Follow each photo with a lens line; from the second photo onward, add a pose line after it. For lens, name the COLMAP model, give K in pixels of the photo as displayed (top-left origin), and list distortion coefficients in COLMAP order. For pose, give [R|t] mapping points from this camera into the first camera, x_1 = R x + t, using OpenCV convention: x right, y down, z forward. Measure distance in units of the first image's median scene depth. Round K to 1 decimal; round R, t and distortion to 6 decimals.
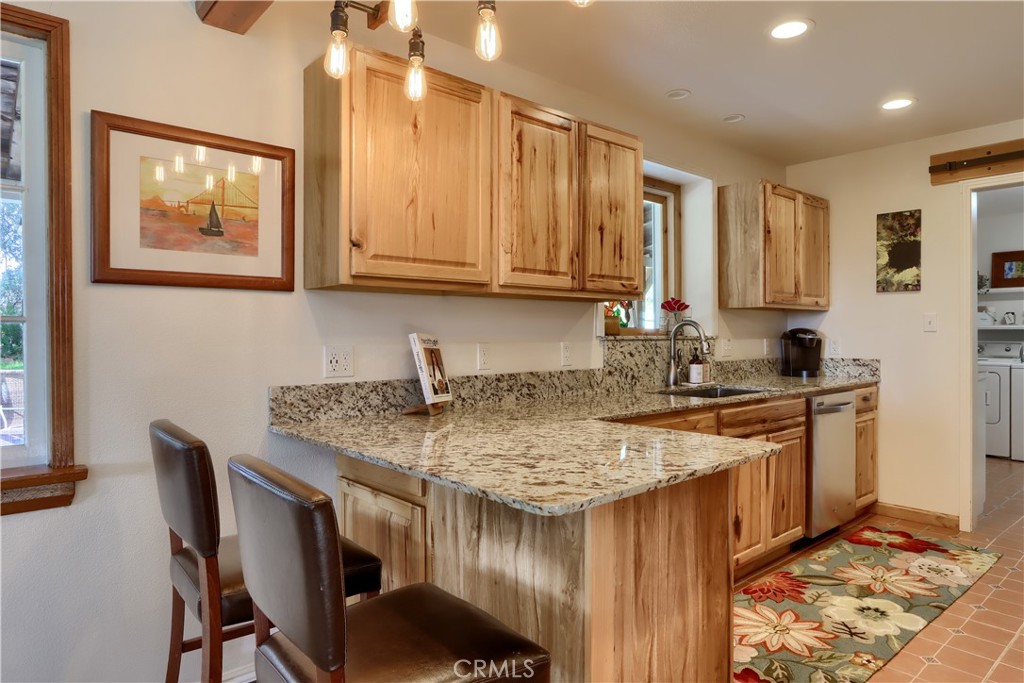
lens RADIAL K [[620.2, 0, 516.5], [0, 620.2, 339.8], [0, 0, 1]] dist [-0.004140, -0.000858]
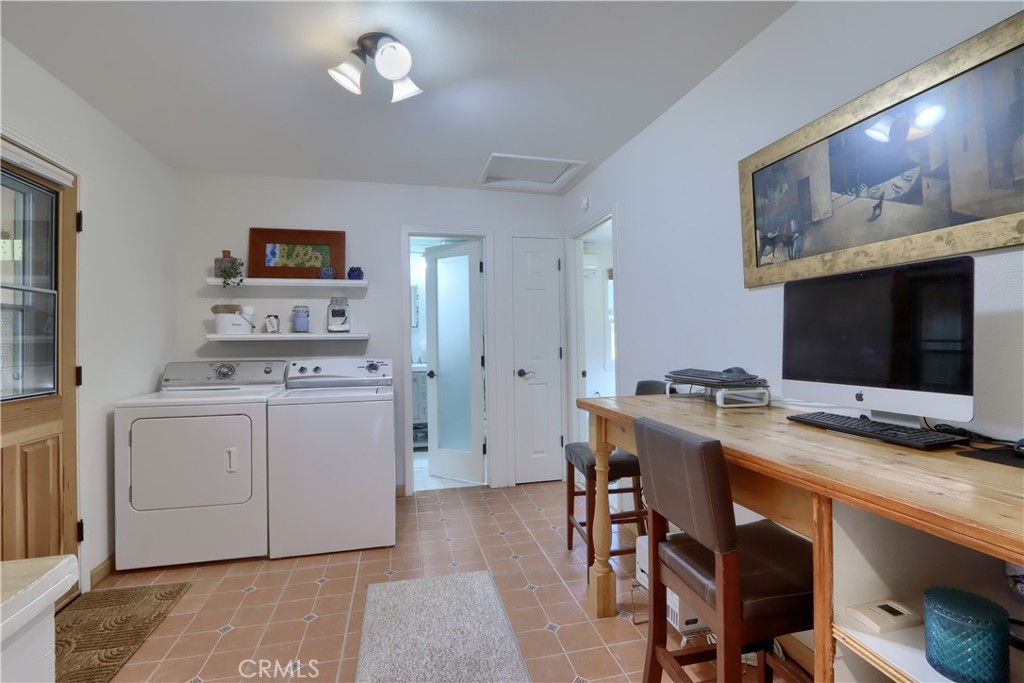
lens RADIAL K [[472.1, 0, 512.6], [0, 472.1, 338.8], [0, 0, 1]] dist [-0.003325, 0.000025]
pose [[0.460887, 0.000323, 0.887459, 0.454229], [0.017068, 0.999812, -0.009228, -0.008817], [-0.887295, 0.019400, 0.460795, 0.520594]]
